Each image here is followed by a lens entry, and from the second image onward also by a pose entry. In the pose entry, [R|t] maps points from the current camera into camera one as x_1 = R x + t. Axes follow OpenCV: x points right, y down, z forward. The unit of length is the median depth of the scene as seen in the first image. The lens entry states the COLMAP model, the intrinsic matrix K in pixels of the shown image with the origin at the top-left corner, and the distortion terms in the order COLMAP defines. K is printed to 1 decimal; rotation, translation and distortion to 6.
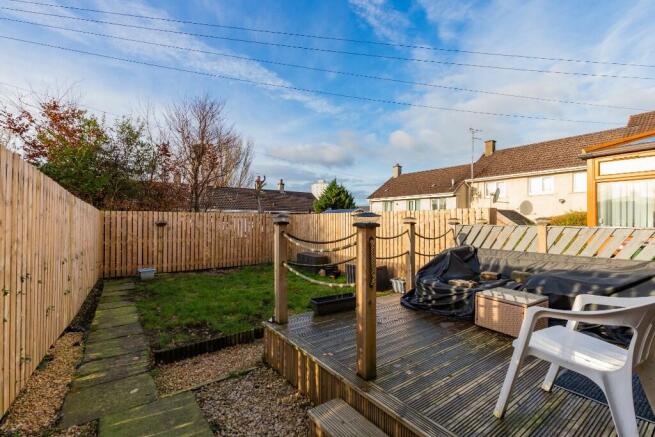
lens RADIAL K [[291.9, 0, 327.9], [0, 291.9, 218.5], [0, 0, 1]] dist [0.007225, -0.002369]
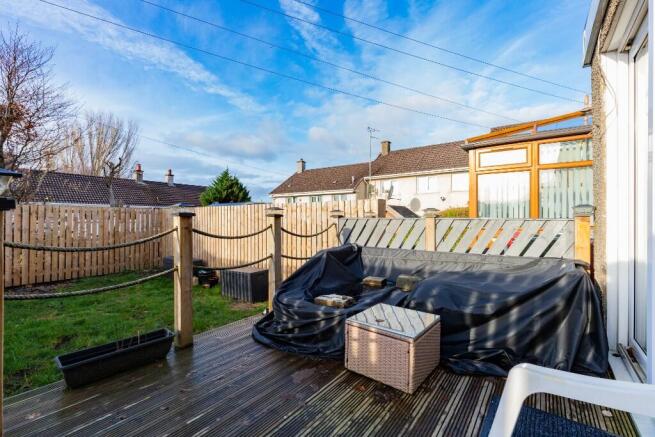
lens RADIAL K [[291.9, 0, 327.1], [0, 291.9, 218.6], [0, 0, 1]] dist [0.007225, -0.002369]
pose [[0.954552, -0.004058, 0.298017, 0.165587], [0.001298, 0.999954, 0.009458, 0.014944], [-0.298042, -0.008641, 0.954514, 0.241473]]
